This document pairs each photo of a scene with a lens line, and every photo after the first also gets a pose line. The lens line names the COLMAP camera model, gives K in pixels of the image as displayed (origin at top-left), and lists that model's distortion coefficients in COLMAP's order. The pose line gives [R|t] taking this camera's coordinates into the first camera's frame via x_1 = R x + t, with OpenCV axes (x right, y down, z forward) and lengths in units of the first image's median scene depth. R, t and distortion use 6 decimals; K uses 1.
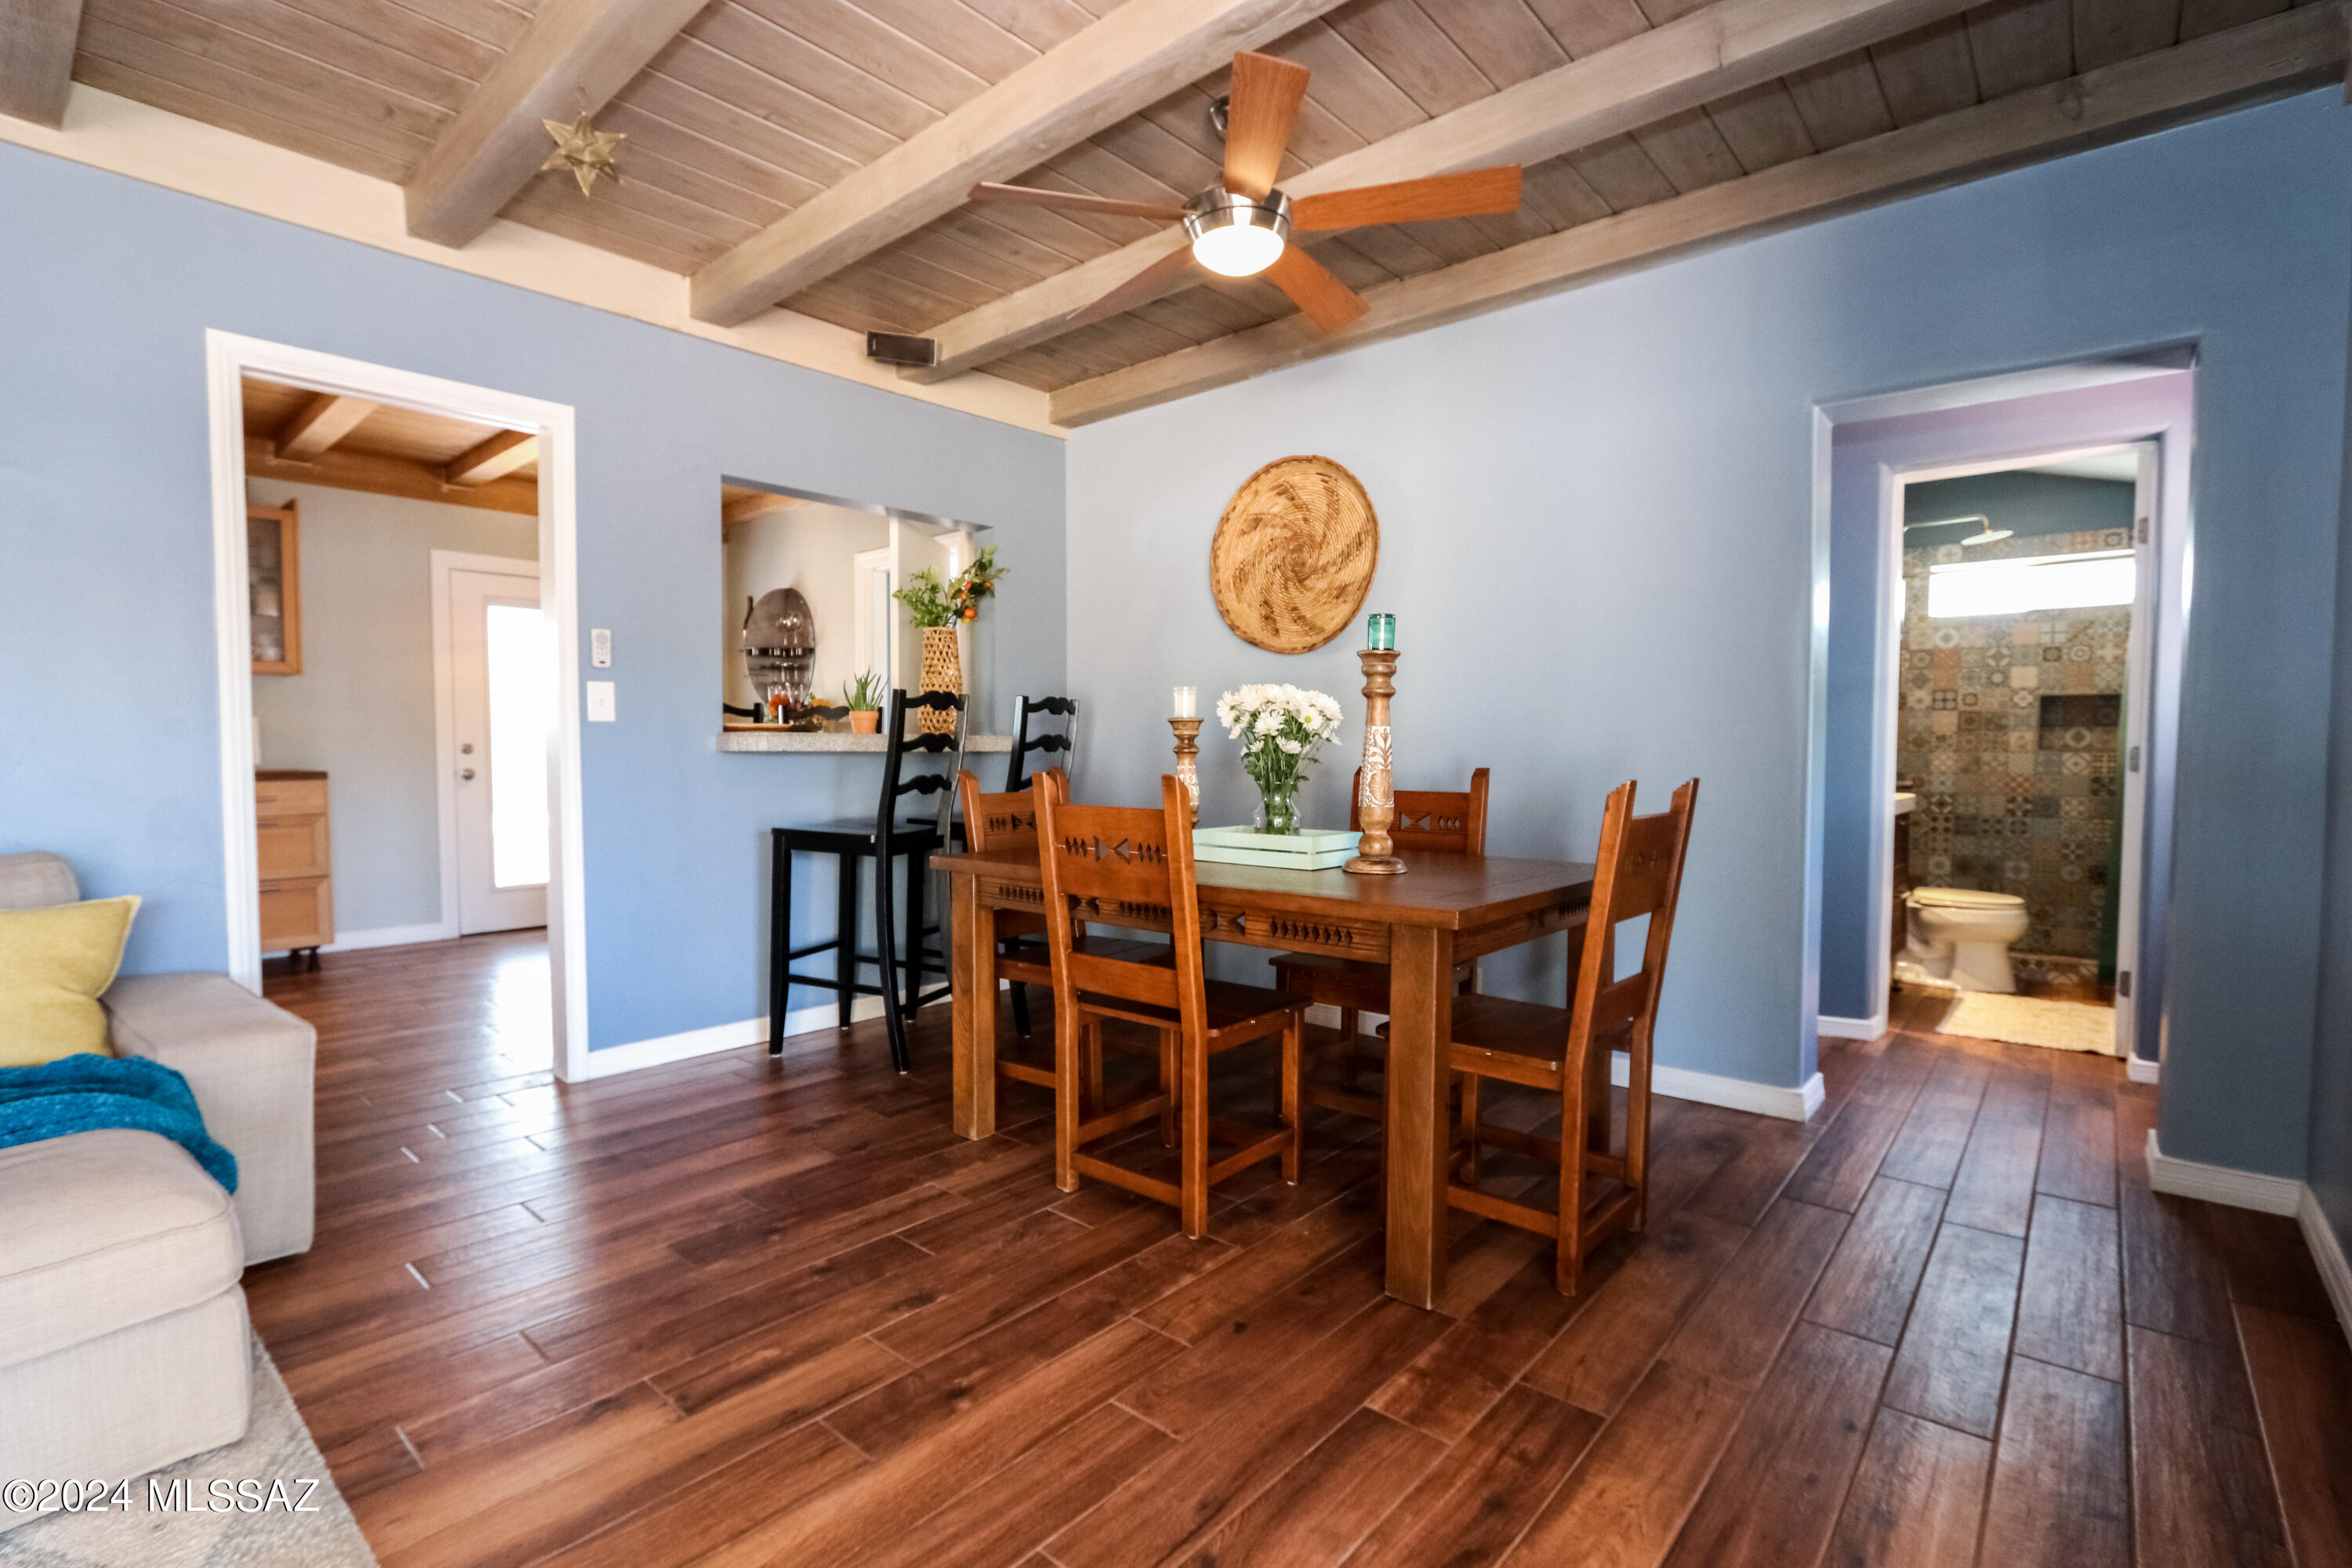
lens RADIAL K [[1078.5, 0, 1144.8], [0, 1078.5, 796.3], [0, 0, 1]] dist [-0.013519, 0.000134]
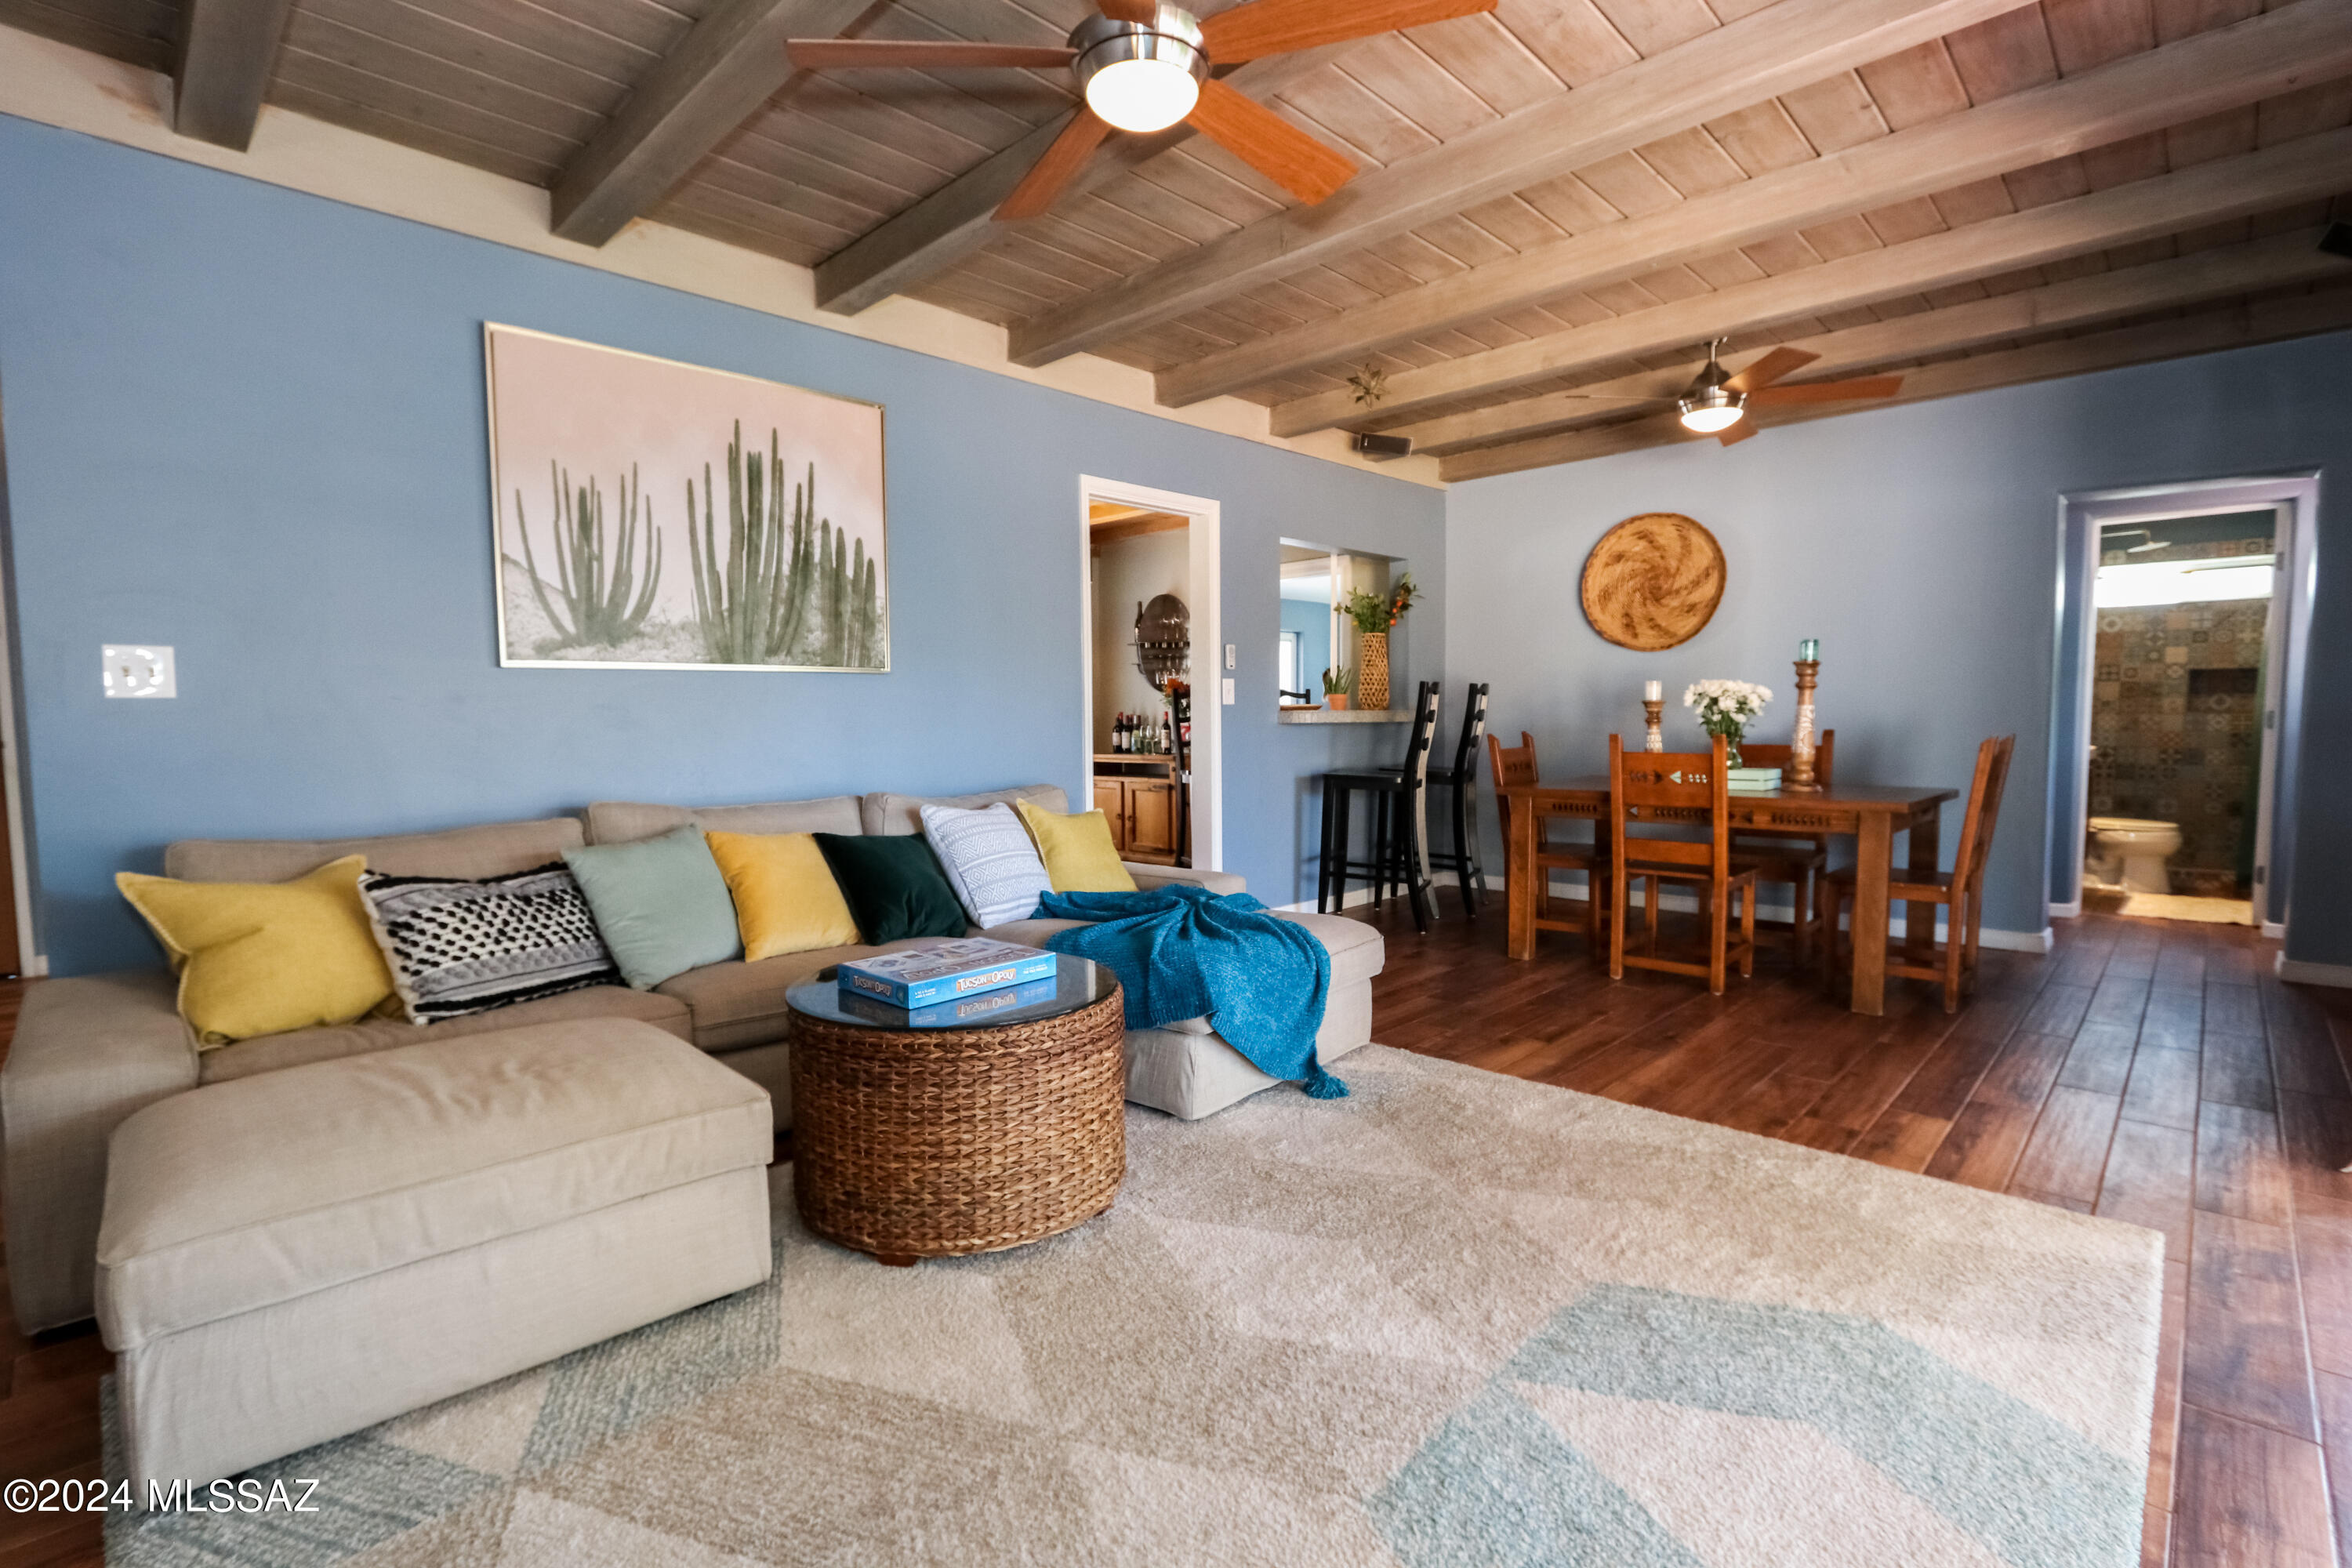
lens RADIAL K [[1086.0, 0, 1146.5], [0, 1086.0, 793.1], [0, 0, 1]] dist [-0.012265, 0.001822]
pose [[0.998580, -0.006763, -0.052836, -0.394992], [0.008206, 0.999598, 0.027140, 0.009821], [0.052631, -0.027535, 0.998234, -0.409838]]
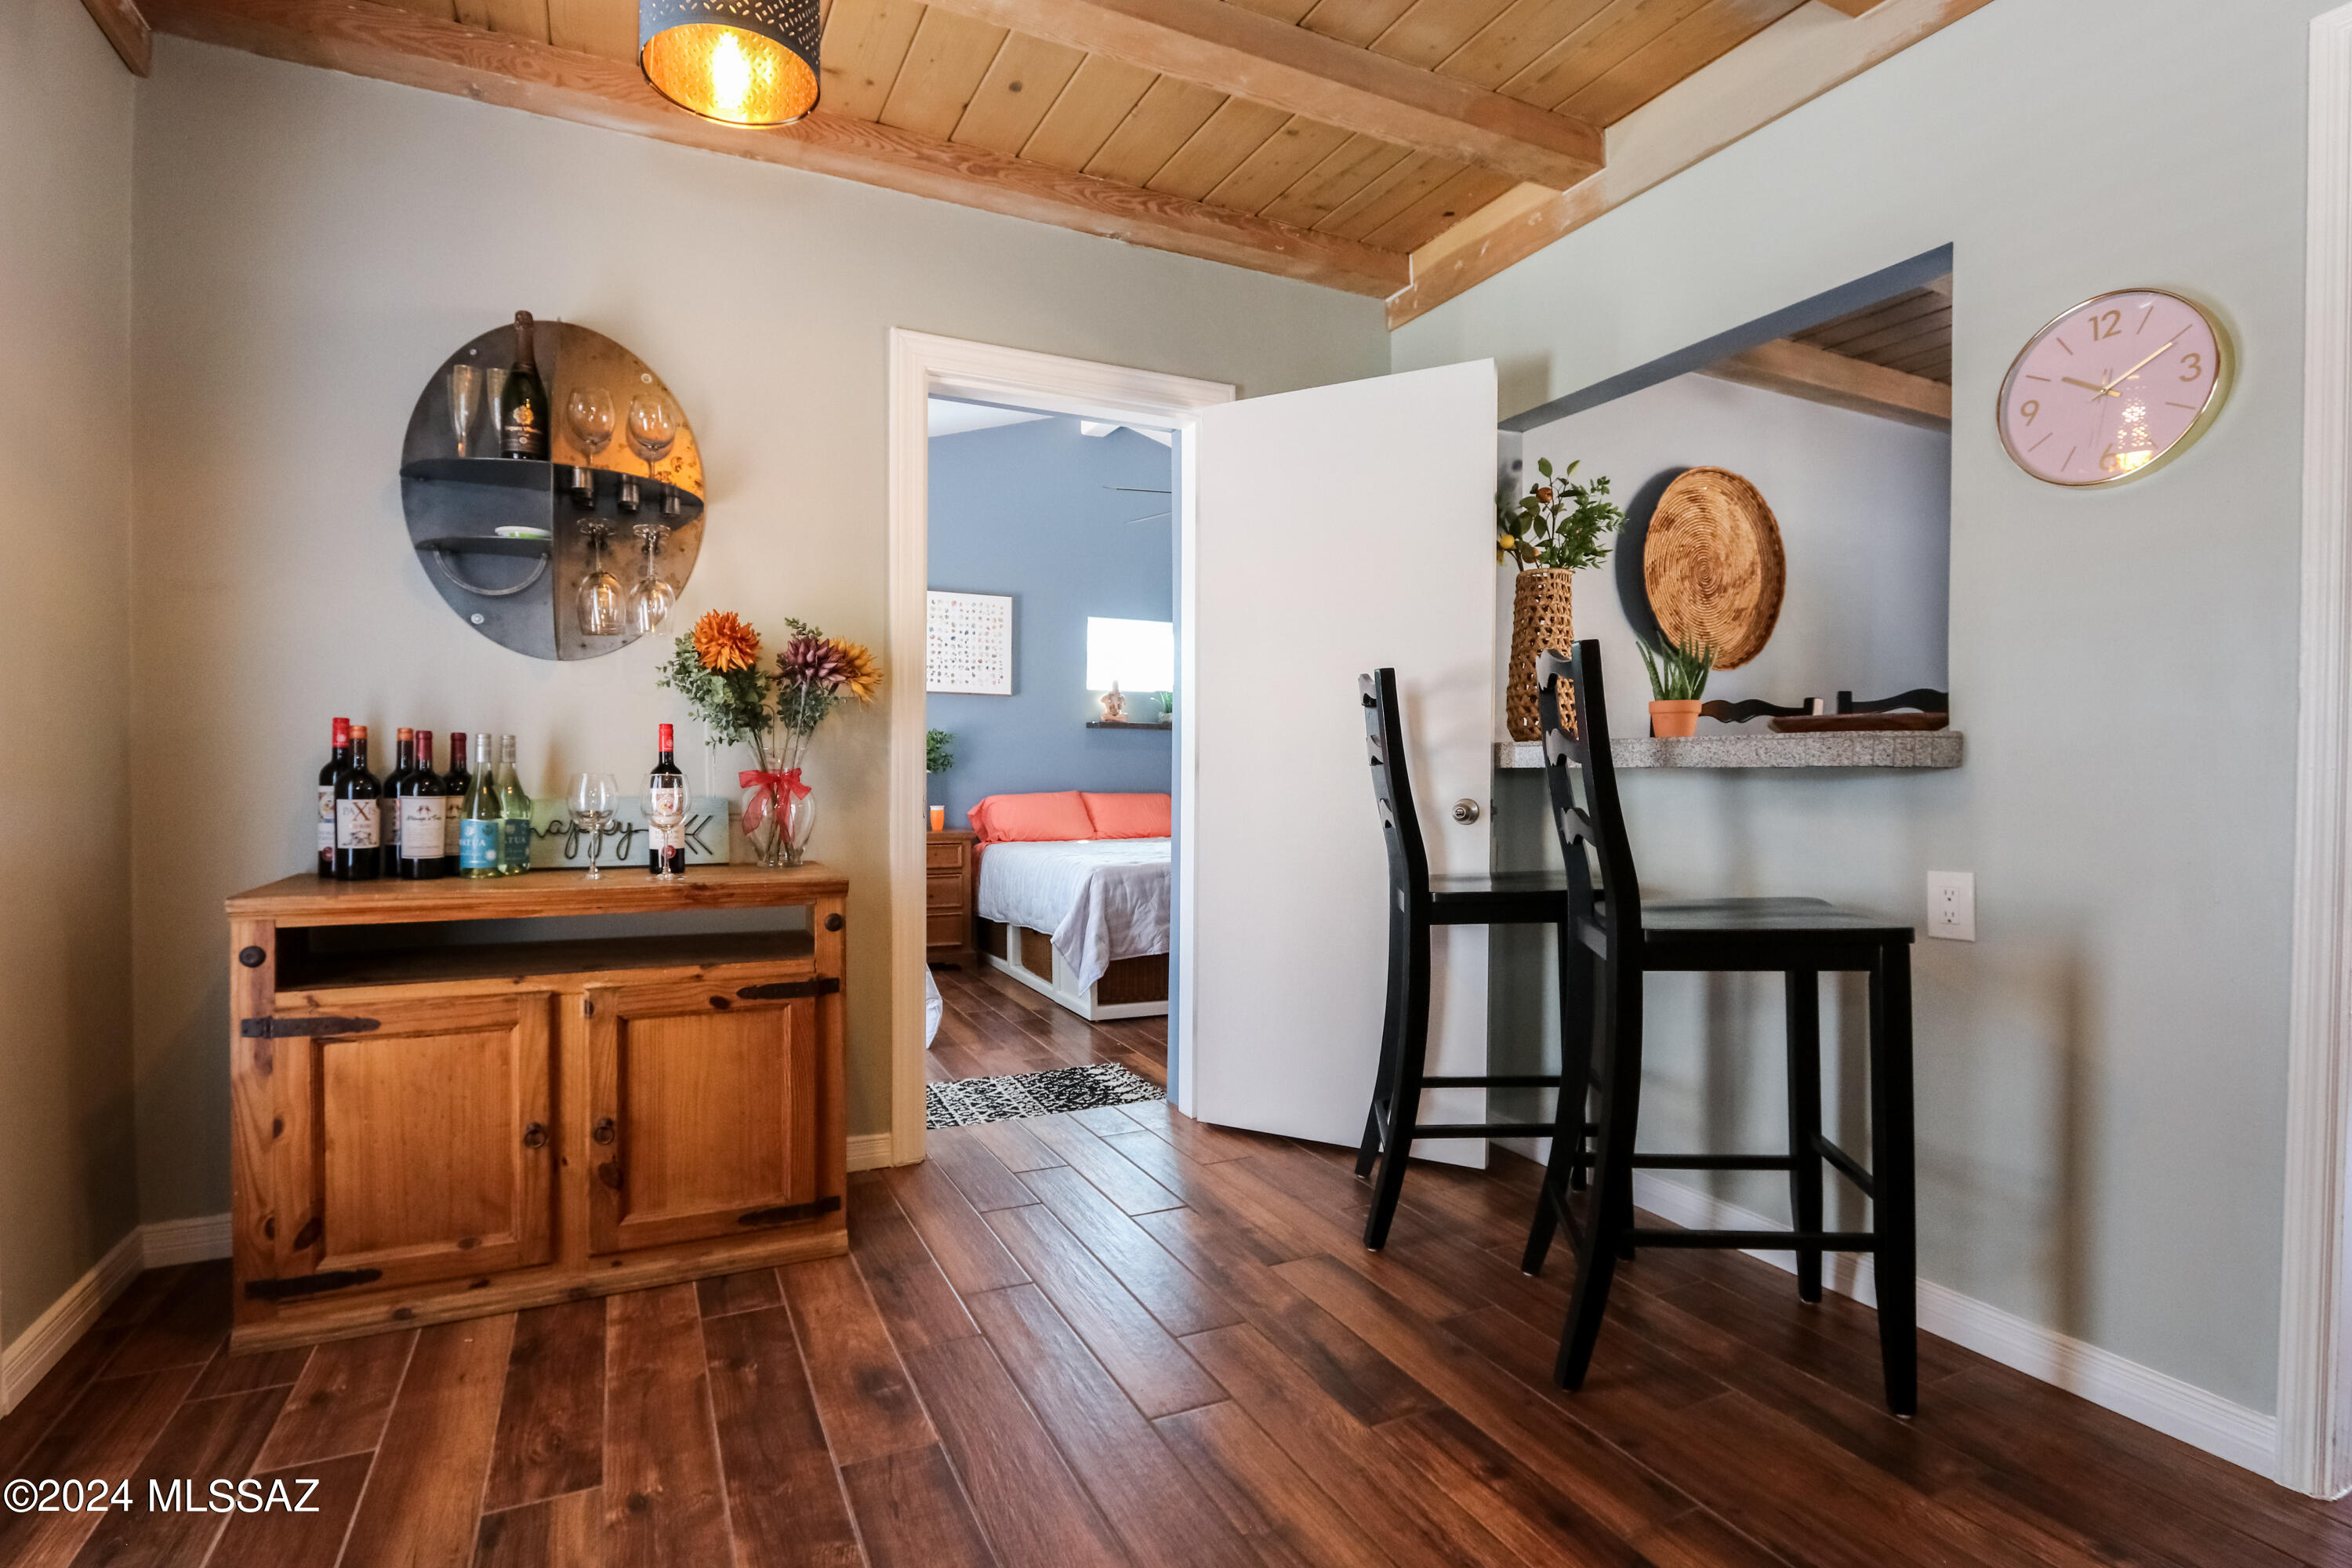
lens RADIAL K [[1144.9, 0, 1166.5], [0, 1144.9, 792.6], [0, 0, 1]] dist [-0.014412, 0.001788]
pose [[0.378478, -0.016442, 0.925464, -0.861516], [0.031134, 0.999503, 0.005024, -0.037155], [-0.925086, 0.026912, 0.378802, 0.922862]]
